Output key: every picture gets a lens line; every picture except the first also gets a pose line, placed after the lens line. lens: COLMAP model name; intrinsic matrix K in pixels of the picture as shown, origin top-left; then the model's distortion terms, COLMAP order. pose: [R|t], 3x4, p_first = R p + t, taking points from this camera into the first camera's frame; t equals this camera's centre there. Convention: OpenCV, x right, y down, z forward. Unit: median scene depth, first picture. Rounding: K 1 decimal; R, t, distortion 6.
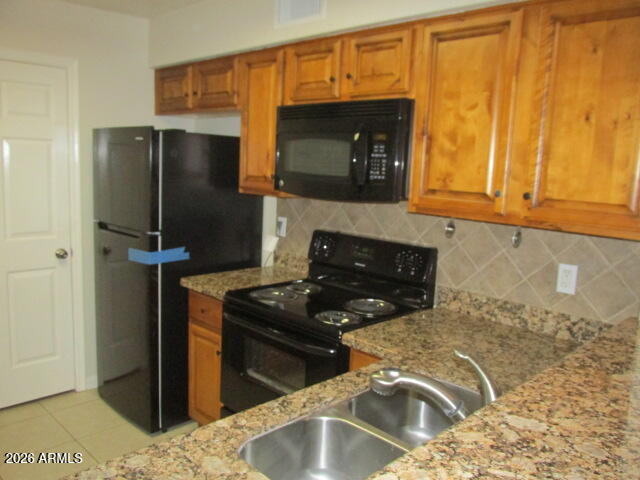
lens RADIAL K [[523.1, 0, 320.0], [0, 523.1, 240.0], [0, 0, 1]] dist [-0.058028, 0.002313]
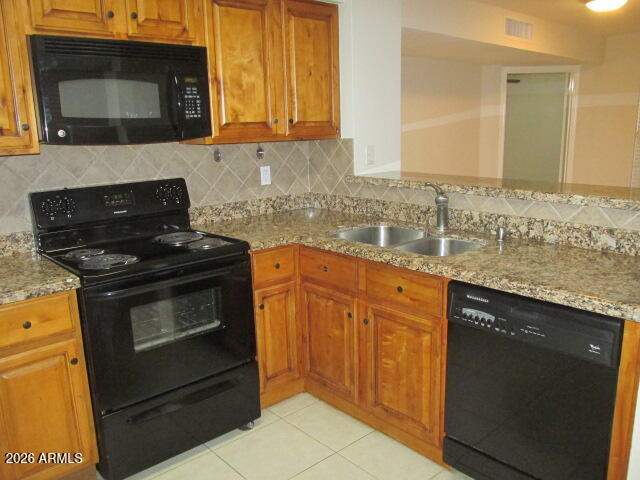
lens RADIAL K [[523.1, 0, 320.0], [0, 523.1, 240.0], [0, 0, 1]] dist [-0.058028, 0.002313]
pose [[0.054986, -0.257410, 0.964736, -1.042772], [0.171500, 0.954274, 0.244844, -0.093728], [-0.983648, 0.151990, 0.096617, 0.669006]]
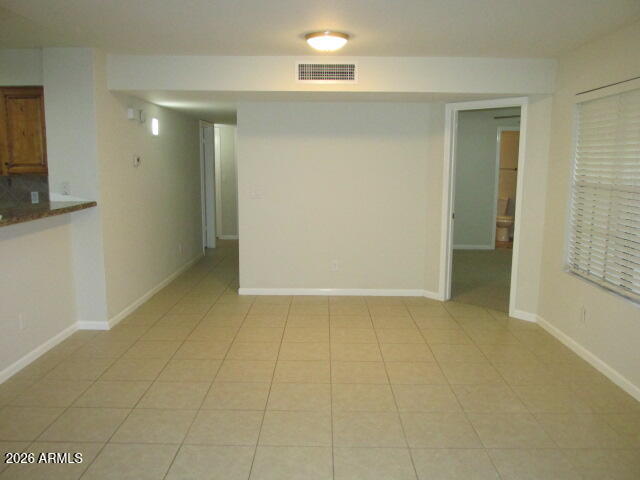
lens RADIAL K [[523.1, 0, 320.0], [0, 523.1, 240.0], [0, 0, 1]] dist [-0.058028, 0.002313]
pose [[0.723514, -0.145909, 0.674713, -0.202473], [0.131914, 0.988618, 0.072336, 0.259803], [-0.677588, 0.036668, 0.734527, -1.594752]]
